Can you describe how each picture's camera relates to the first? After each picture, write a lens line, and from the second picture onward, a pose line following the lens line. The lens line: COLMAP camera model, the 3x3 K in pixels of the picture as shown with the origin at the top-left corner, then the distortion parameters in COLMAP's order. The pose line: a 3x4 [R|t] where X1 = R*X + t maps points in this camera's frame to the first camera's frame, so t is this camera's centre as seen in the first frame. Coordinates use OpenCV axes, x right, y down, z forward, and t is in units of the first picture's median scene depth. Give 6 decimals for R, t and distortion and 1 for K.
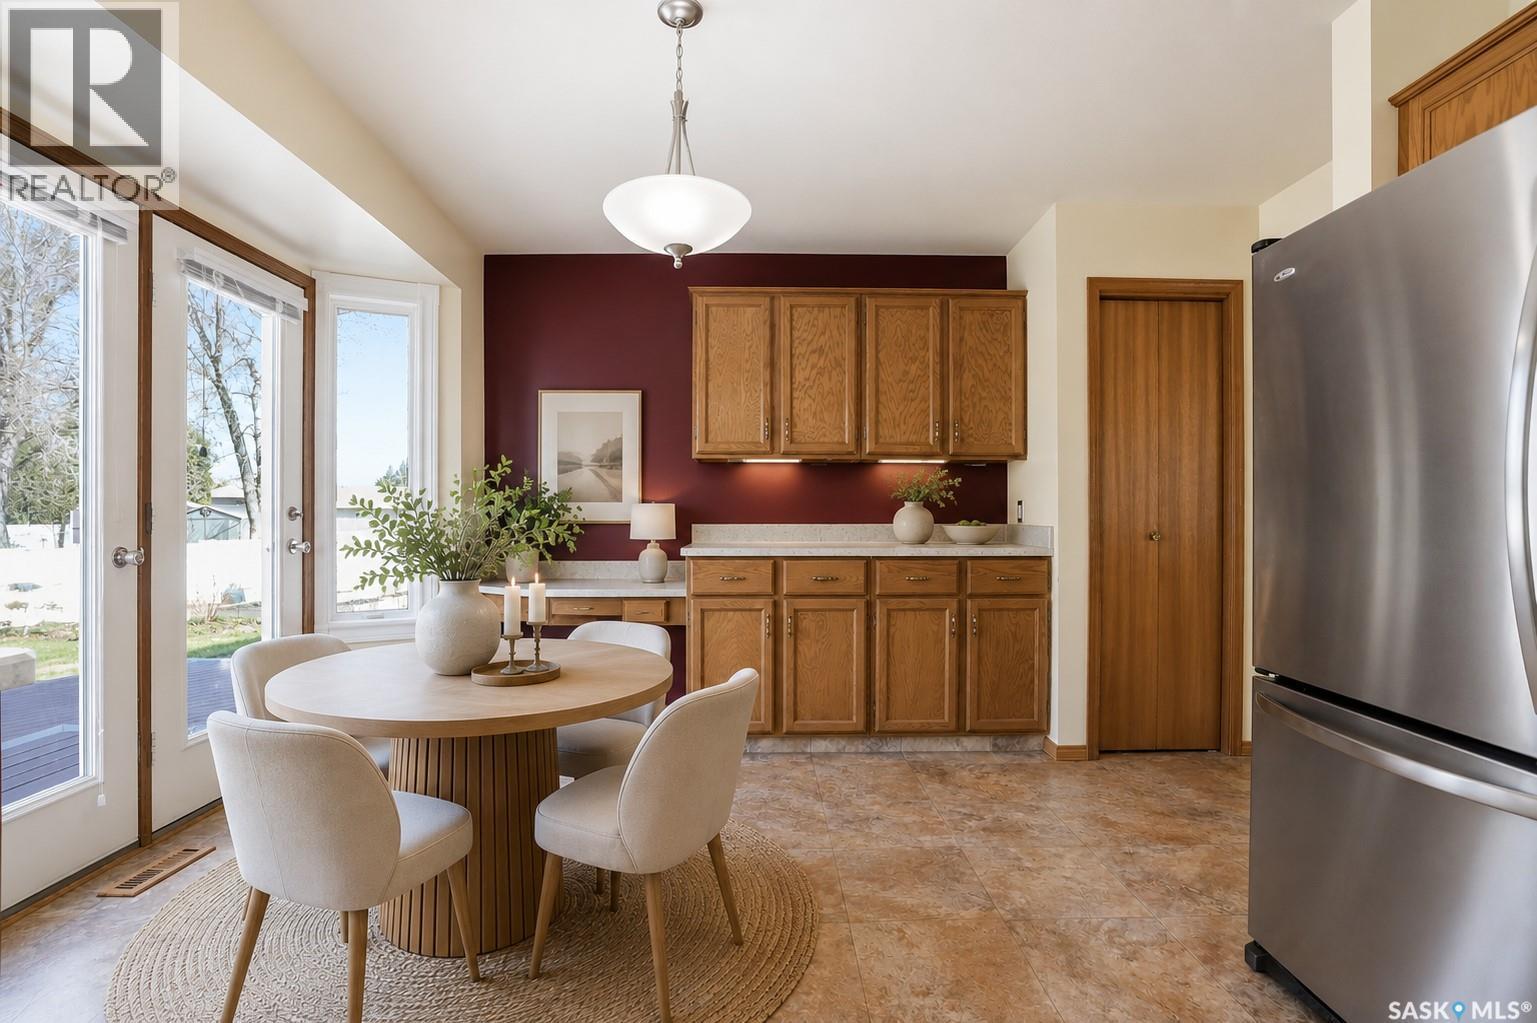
lens RADIAL K [[729.2, 0, 767.2], [0, 729.2, 513.3], [0, 0, 1]] dist [-0.054687, 0.008242]
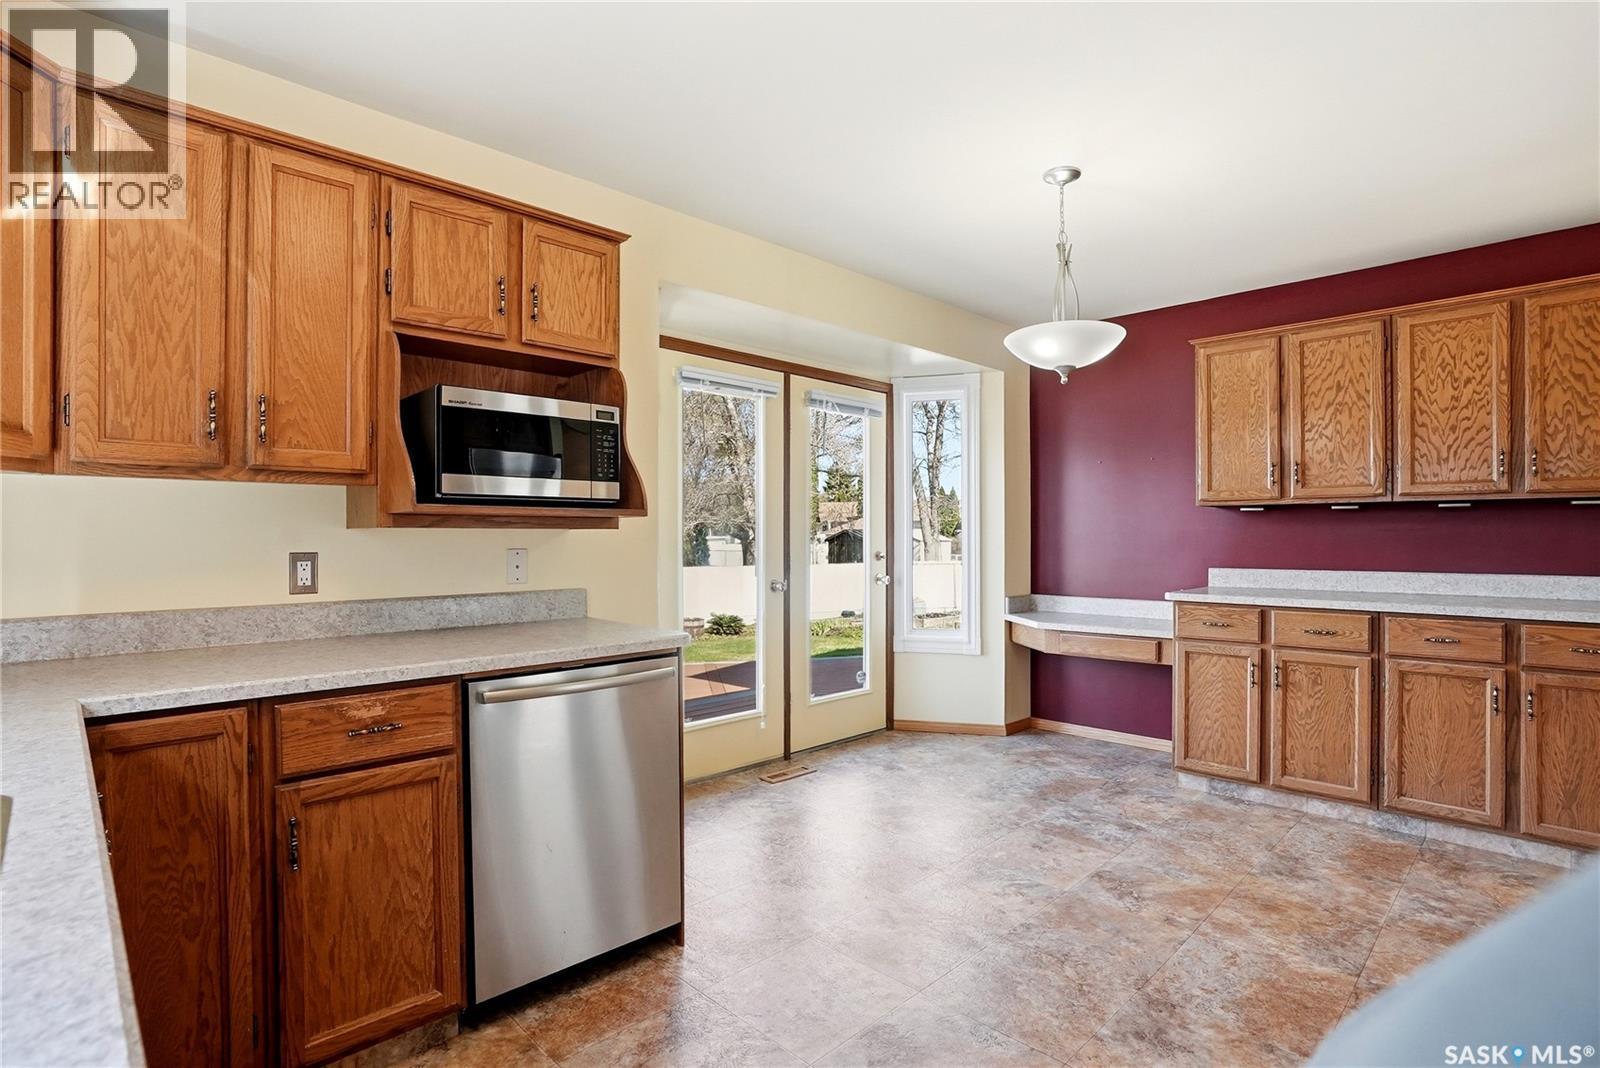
lens RADIAL K [[759.0, 0, 803.6], [0, 759.0, 538.3], [0, 0, 1]] dist [-0.054687, 0.008242]
pose [[0.697824, 0.000544, -0.716269, 0.297438], [0.004795, 0.999974, 0.005431, -0.041774], [0.716253, -0.007225, 0.697804, -0.155839]]
